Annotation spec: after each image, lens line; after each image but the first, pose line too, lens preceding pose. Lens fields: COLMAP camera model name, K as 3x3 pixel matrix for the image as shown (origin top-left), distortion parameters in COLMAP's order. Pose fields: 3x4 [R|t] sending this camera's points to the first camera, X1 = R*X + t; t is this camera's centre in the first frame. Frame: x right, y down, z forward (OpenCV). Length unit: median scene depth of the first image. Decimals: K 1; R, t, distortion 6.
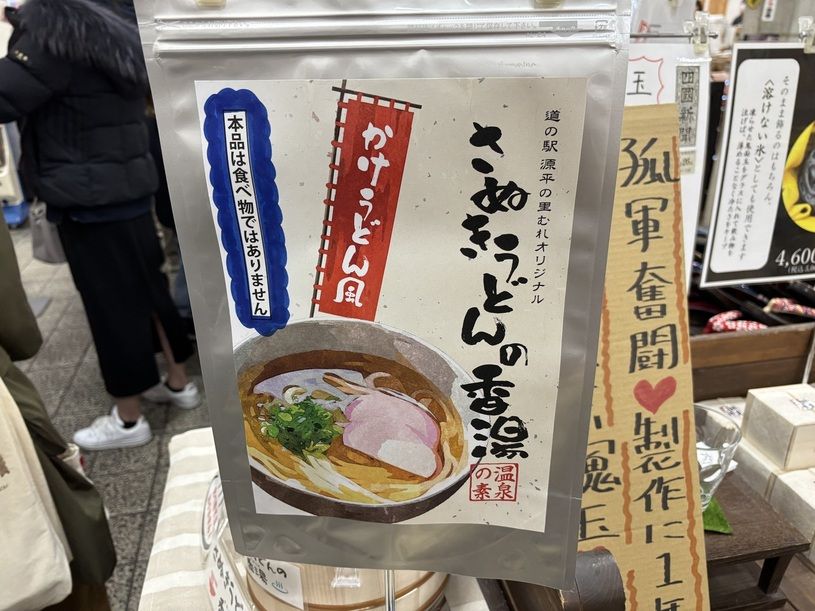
lens RADIAL K [[620.0, 0, 409.1], [0, 620.0, 304.9], [0, 0, 1]] dist [-0.000797, -0.003200]
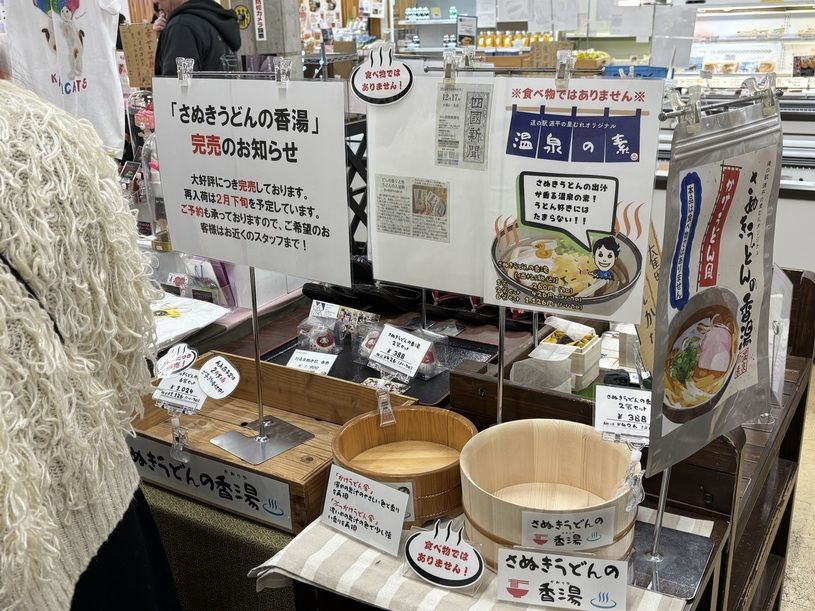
lens RADIAL K [[871.6, 0, 407.3], [0, 871.6, 305.2], [0, 0, 1]] dist [0.003960, 0.000000]
pose [[0.687066, -0.247030, 0.683313, -2.477758], [0.323513, 0.946076, 0.016734, -0.255966], [-0.650599, 0.209563, 0.729934, -0.266604]]
